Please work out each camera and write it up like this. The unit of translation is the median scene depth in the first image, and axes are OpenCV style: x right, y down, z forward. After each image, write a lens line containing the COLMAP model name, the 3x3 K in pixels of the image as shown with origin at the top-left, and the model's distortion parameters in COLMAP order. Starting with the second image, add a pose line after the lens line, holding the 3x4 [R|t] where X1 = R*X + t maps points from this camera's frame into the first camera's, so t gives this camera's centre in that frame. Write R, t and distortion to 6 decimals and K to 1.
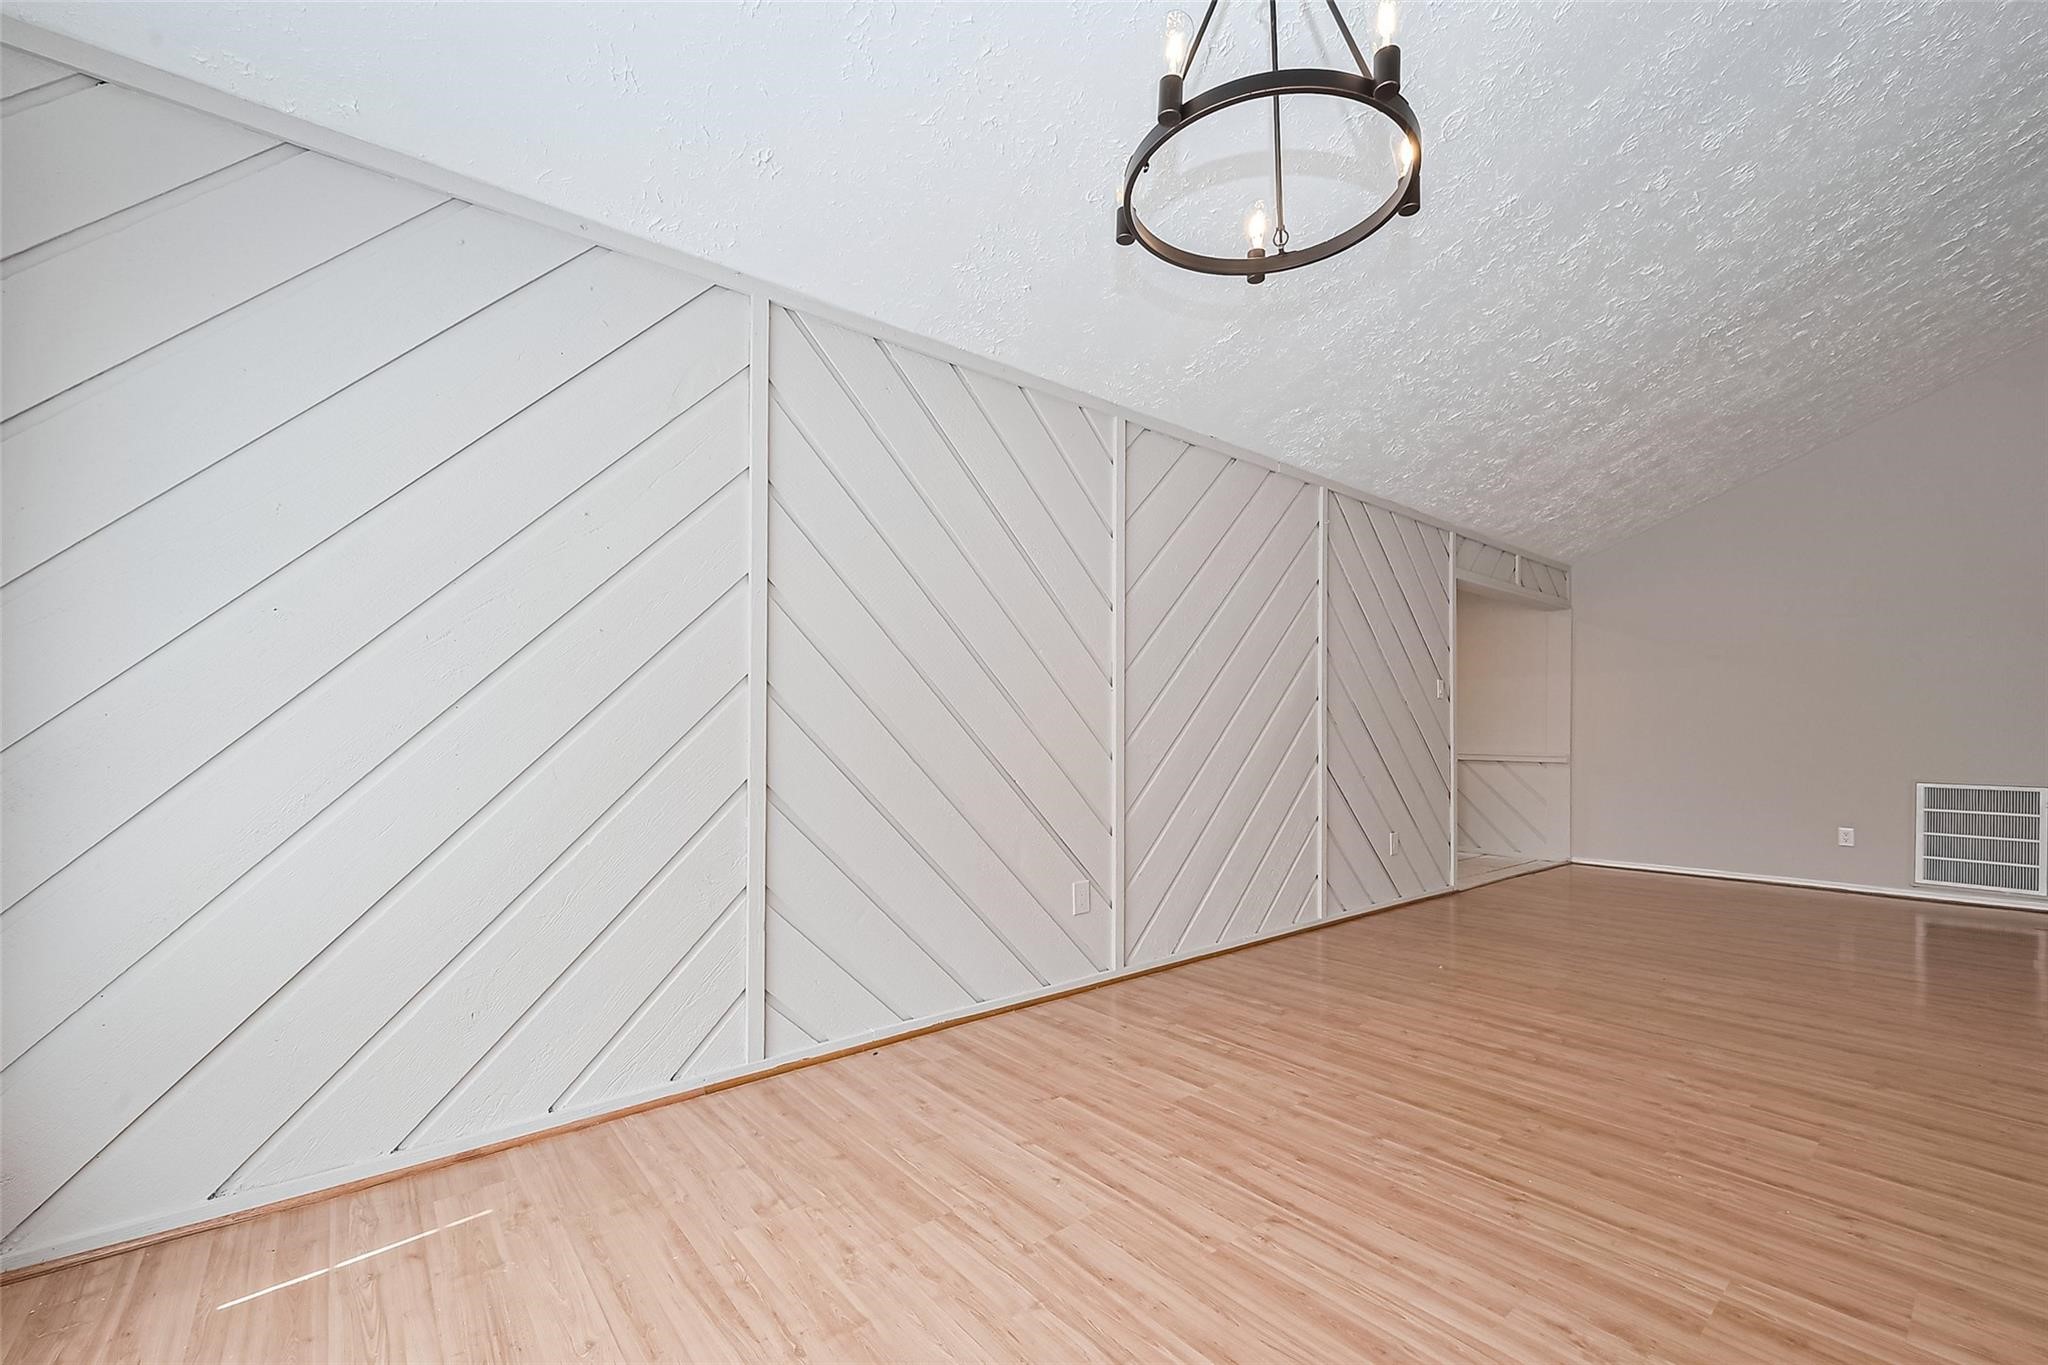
lens RADIAL K [[825.0, 0, 1019.4], [0, 825.0, 734.9], [0, 0, 1]] dist [-0.003768, 0.001069]
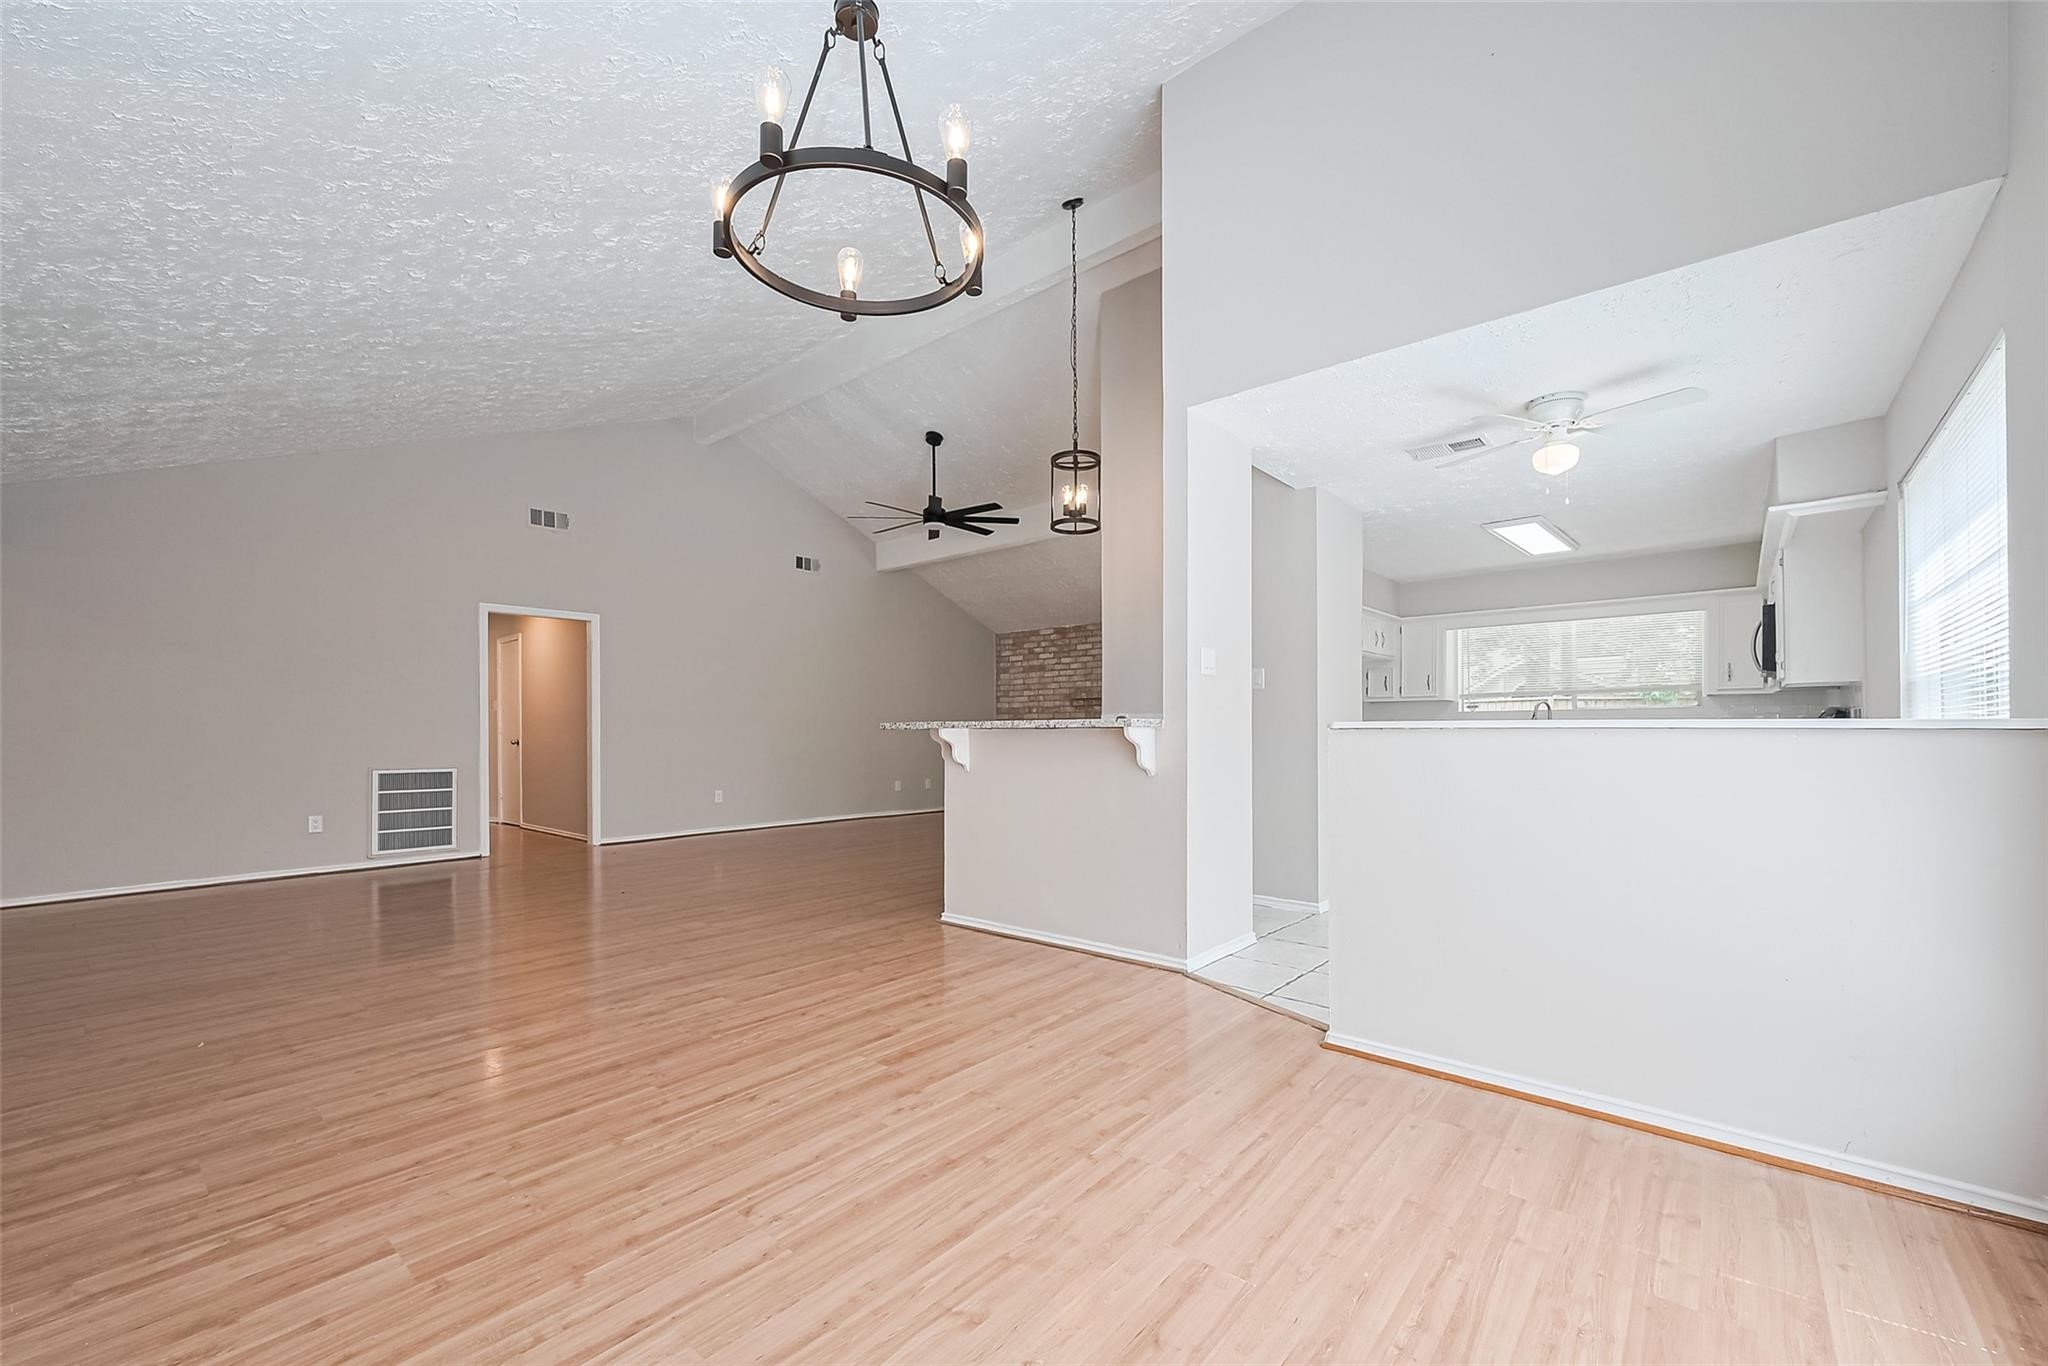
lens RADIAL K [[825.0, 0, 1035.8], [0, 825.0, 729.3], [0, 0, 1]] dist [-0.003768, 0.001069]
pose [[-0.186486, -0.000752, 0.982457, -0.381384], [0.003079, 0.999994, 0.001350, 0.000446], [-0.982453, 0.003277, -0.186482, 0.431134]]
